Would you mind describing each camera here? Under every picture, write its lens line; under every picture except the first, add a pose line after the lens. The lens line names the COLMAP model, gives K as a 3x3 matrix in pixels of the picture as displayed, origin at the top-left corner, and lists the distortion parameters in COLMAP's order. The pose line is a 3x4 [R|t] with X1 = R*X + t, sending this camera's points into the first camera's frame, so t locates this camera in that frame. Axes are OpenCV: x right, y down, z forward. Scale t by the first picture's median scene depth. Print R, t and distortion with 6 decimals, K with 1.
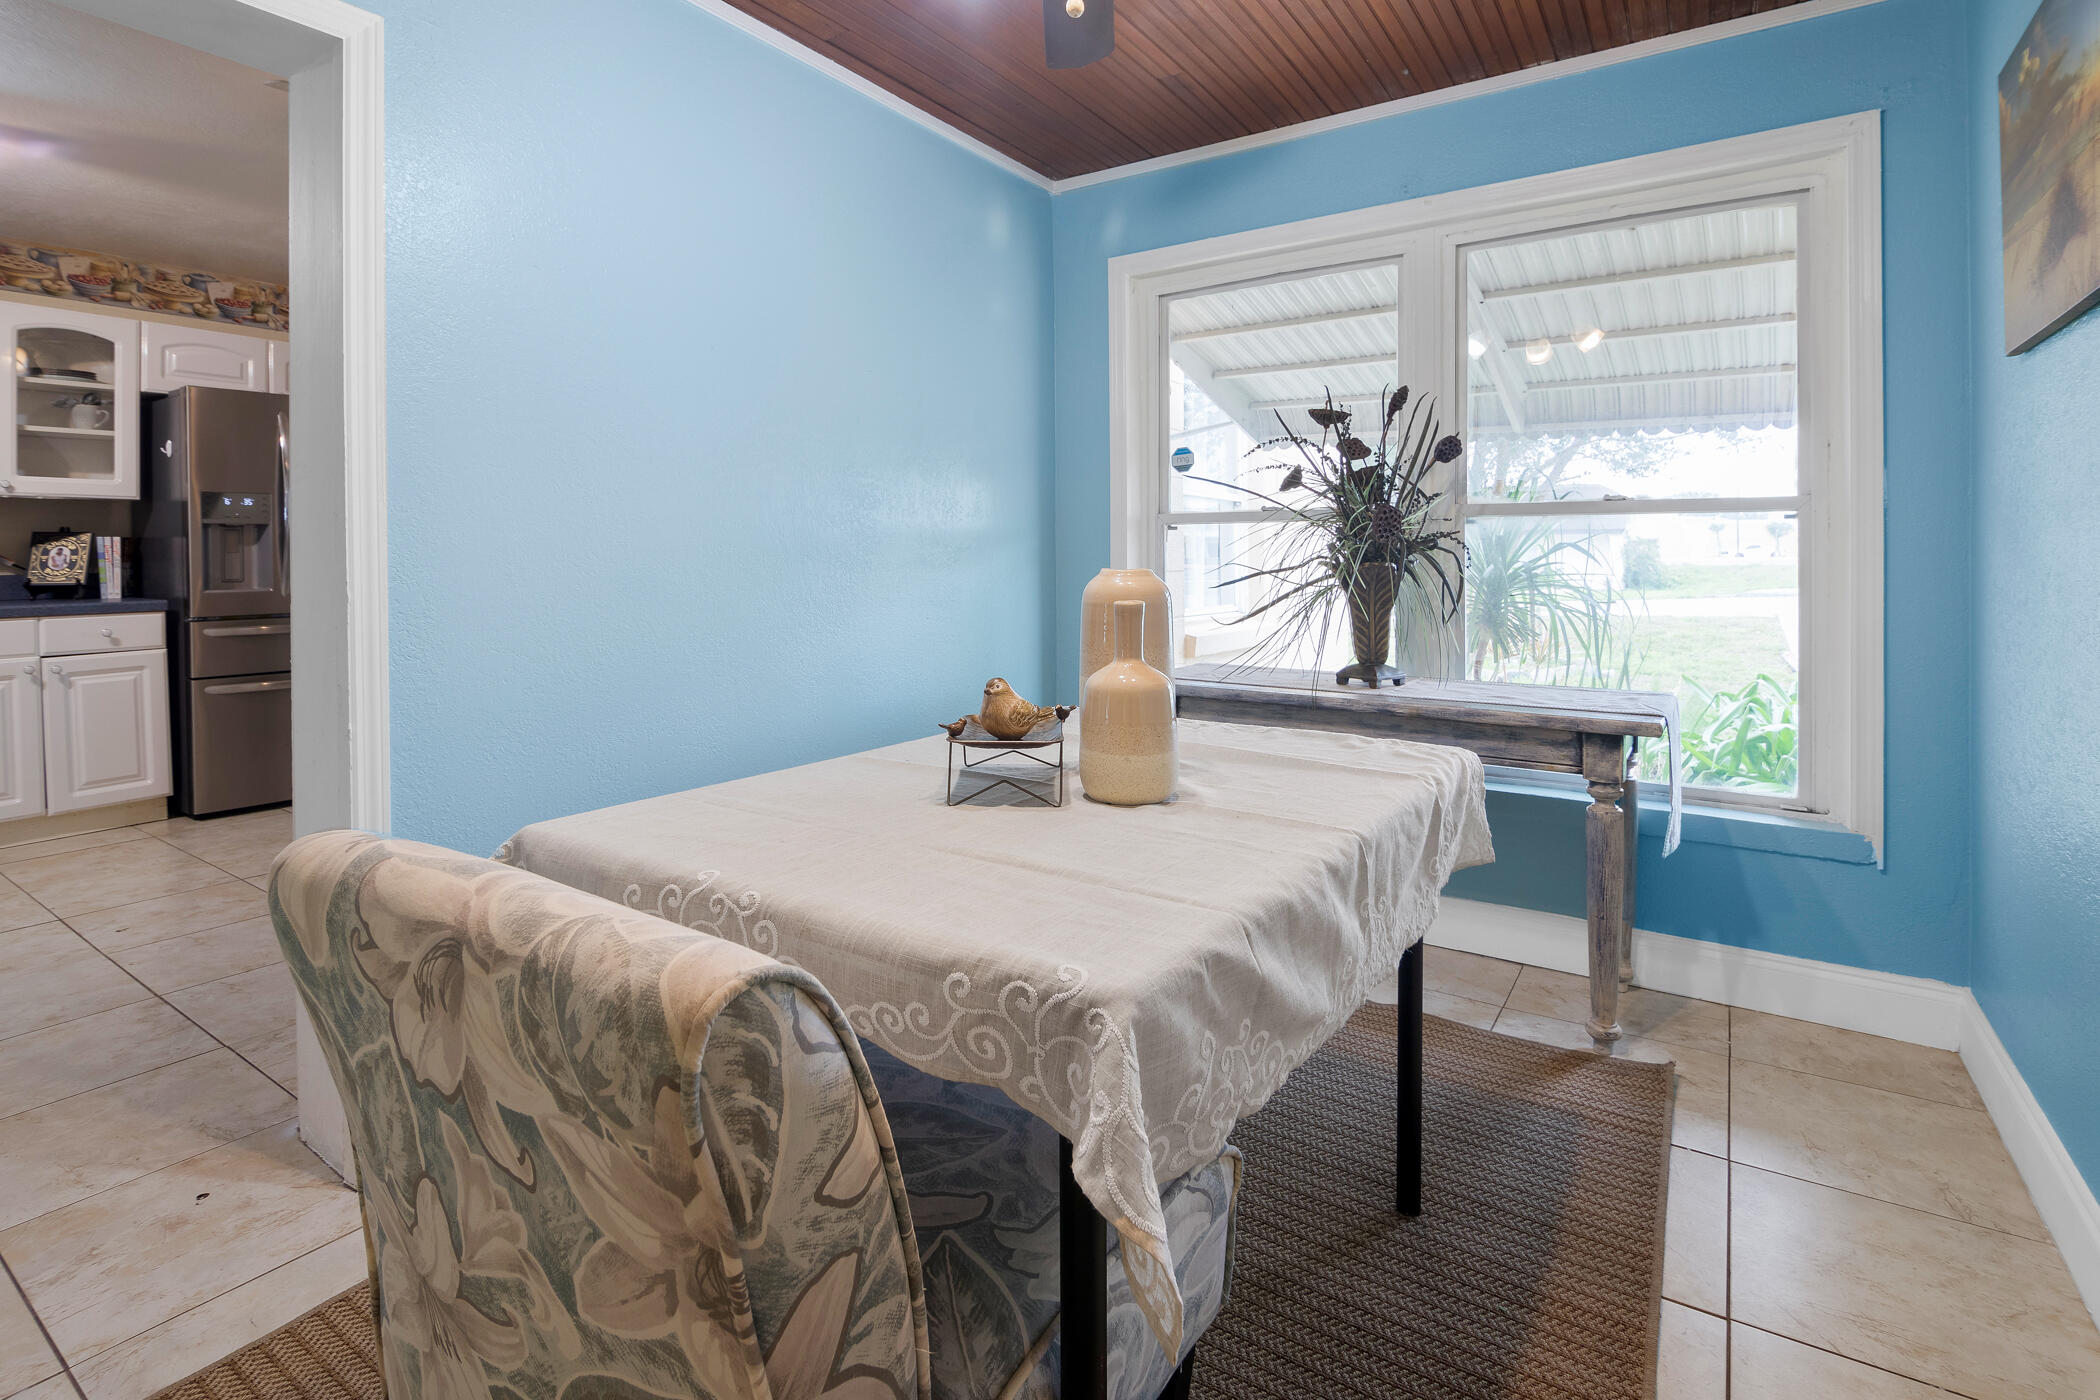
lens RADIAL K [[973.7, 0, 1052.7], [0, 973.7, 564.7], [0, 0, 1]] dist [-0.013419, -0.003915]
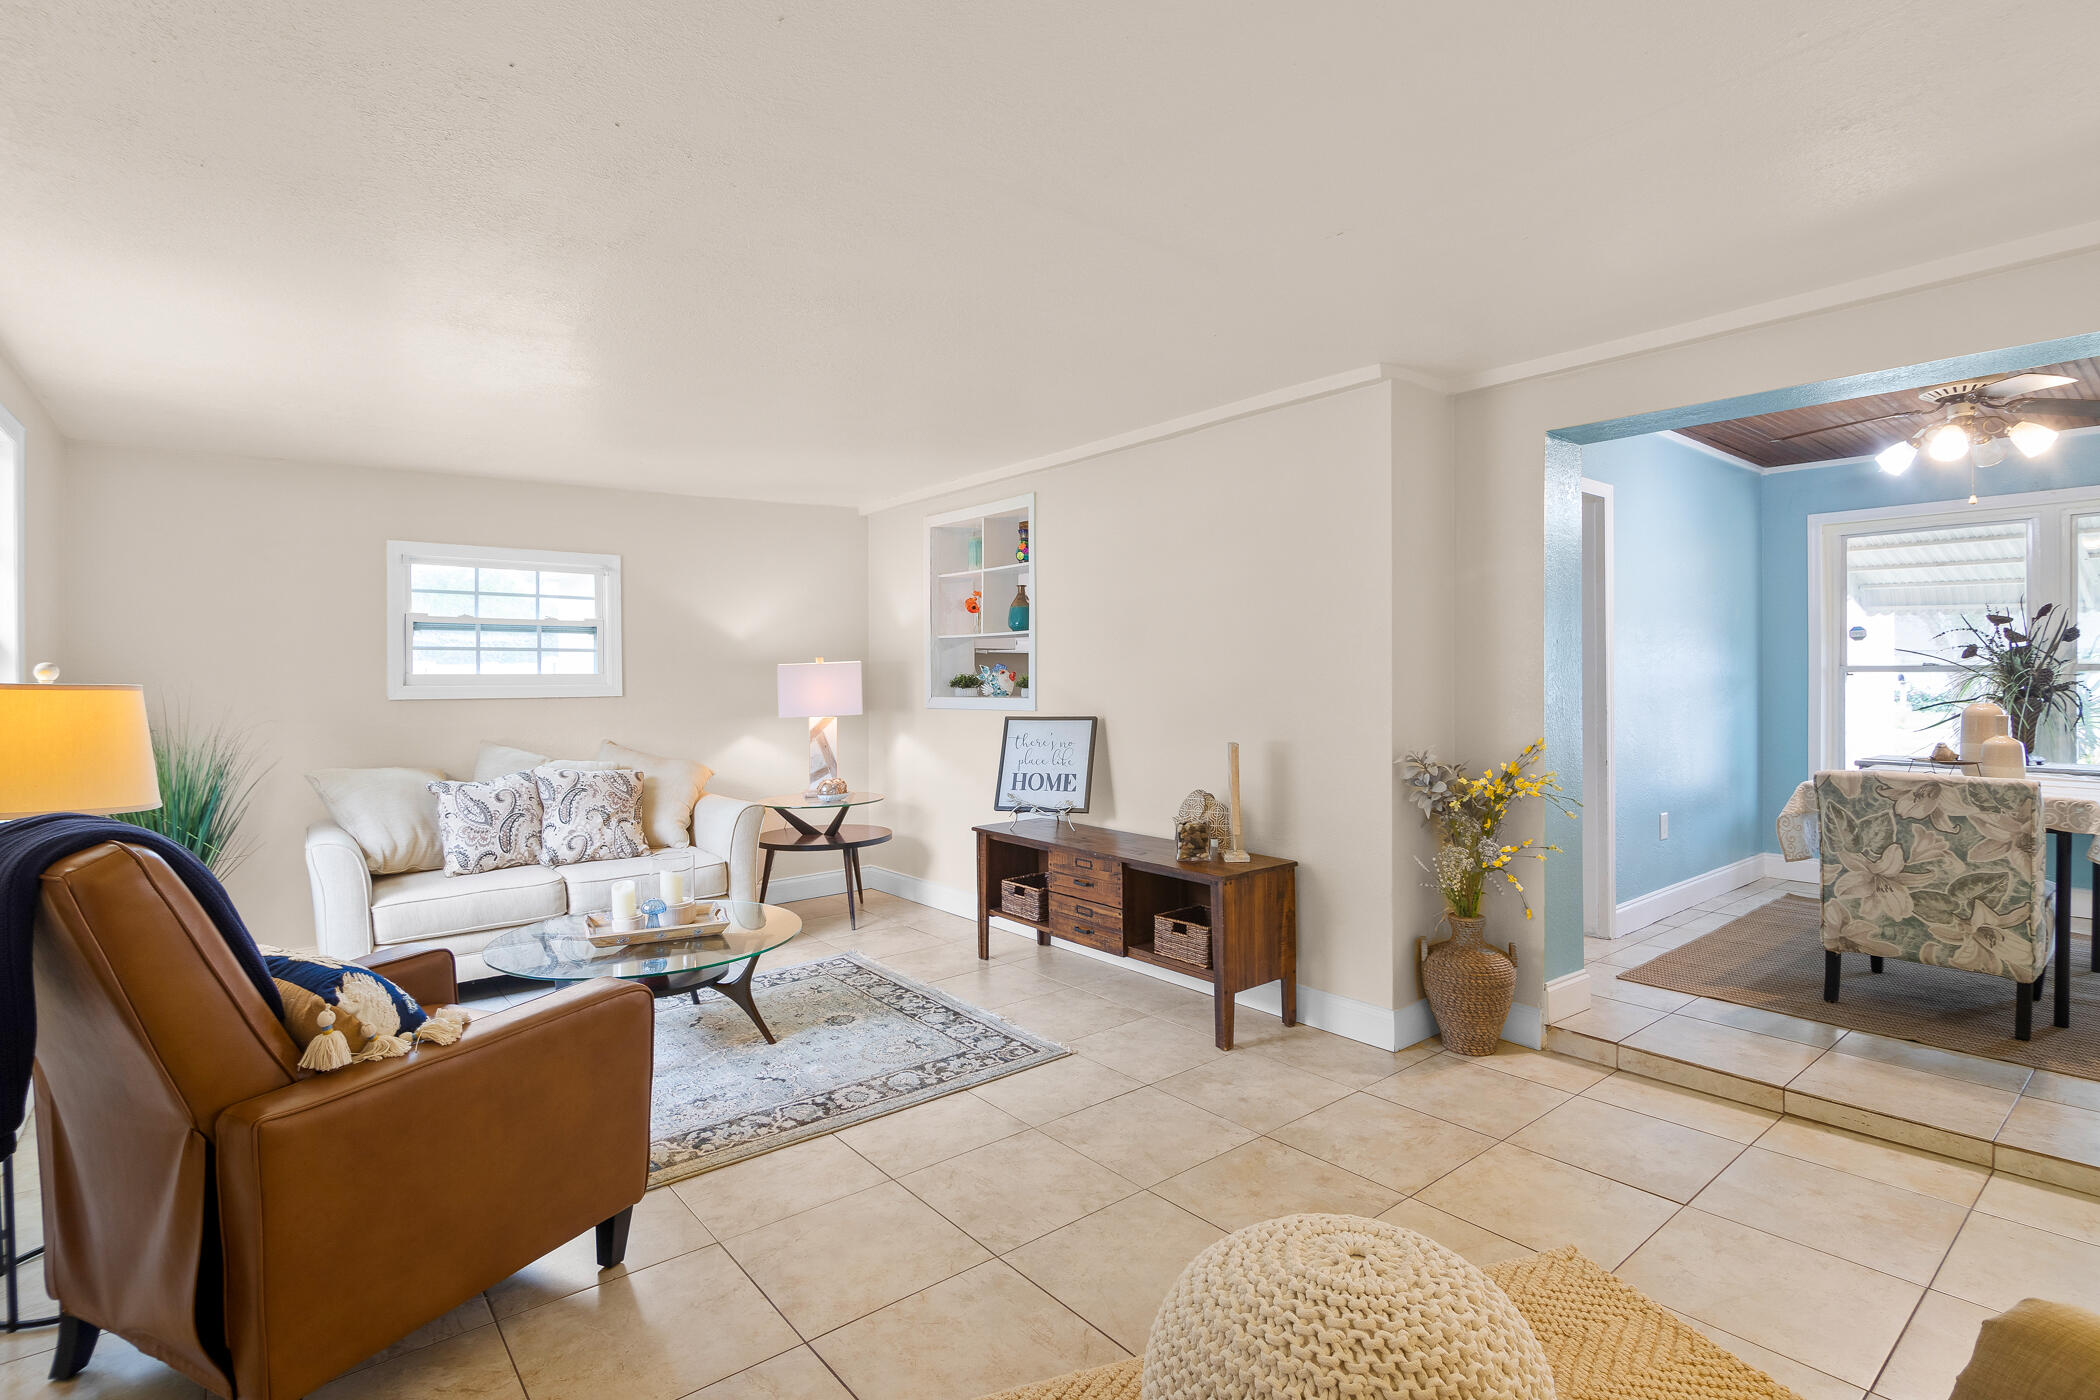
lens RADIAL K [[973.7, 0, 1128.5], [0, 973.7, 688.4], [0, 0, 1]] dist [-0.013419, -0.003915]
pose [[0.964909, -0.000325, -0.262584, -0.818247], [0.000441, 1.000000, 0.000383, -0.020363], [0.262584, -0.000486, 0.964909, -1.178893]]
